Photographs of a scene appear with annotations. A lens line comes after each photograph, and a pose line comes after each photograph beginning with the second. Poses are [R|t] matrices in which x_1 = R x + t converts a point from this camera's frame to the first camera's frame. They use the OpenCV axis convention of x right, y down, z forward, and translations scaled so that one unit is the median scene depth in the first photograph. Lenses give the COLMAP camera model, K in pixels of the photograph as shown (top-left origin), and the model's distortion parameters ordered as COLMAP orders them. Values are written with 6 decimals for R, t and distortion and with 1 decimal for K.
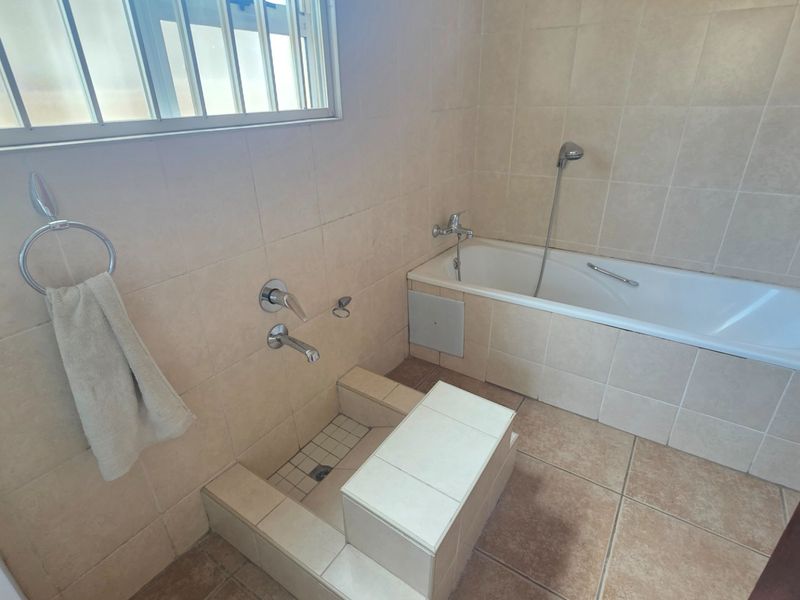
lens RADIAL K [[441.3, 0, 402.0], [0, 441.3, 292.4], [0, 0, 1]] dist [-0.003804, -0.000941]
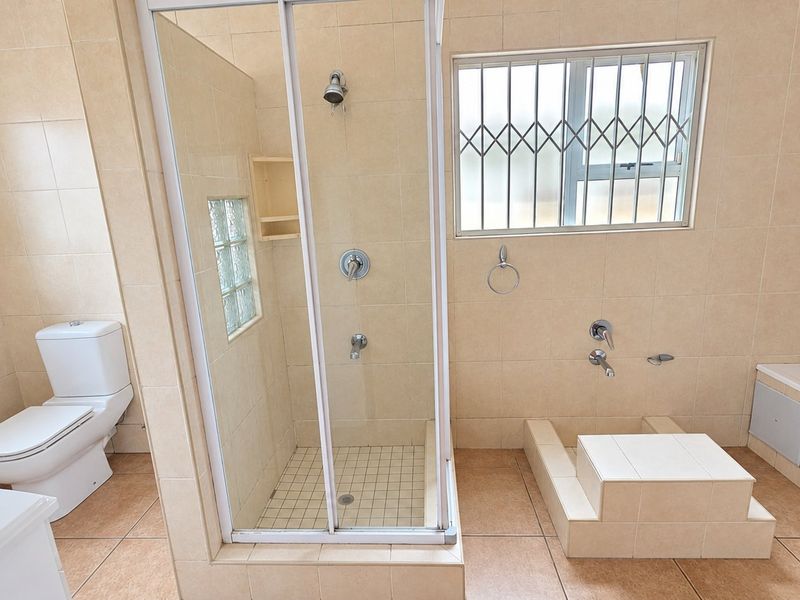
lens RADIAL K [[426.7, 0, 399.0], [0, 426.7, 295.3], [0, 0, 1]] dist [0.000194, 0.000539]
pose [[0.486342, 0.168522, -0.857363, 0.641383], [-0.335112, 0.942166, -0.004903, 0.135357], [0.806952, 0.289697, 0.514689, -0.417858]]
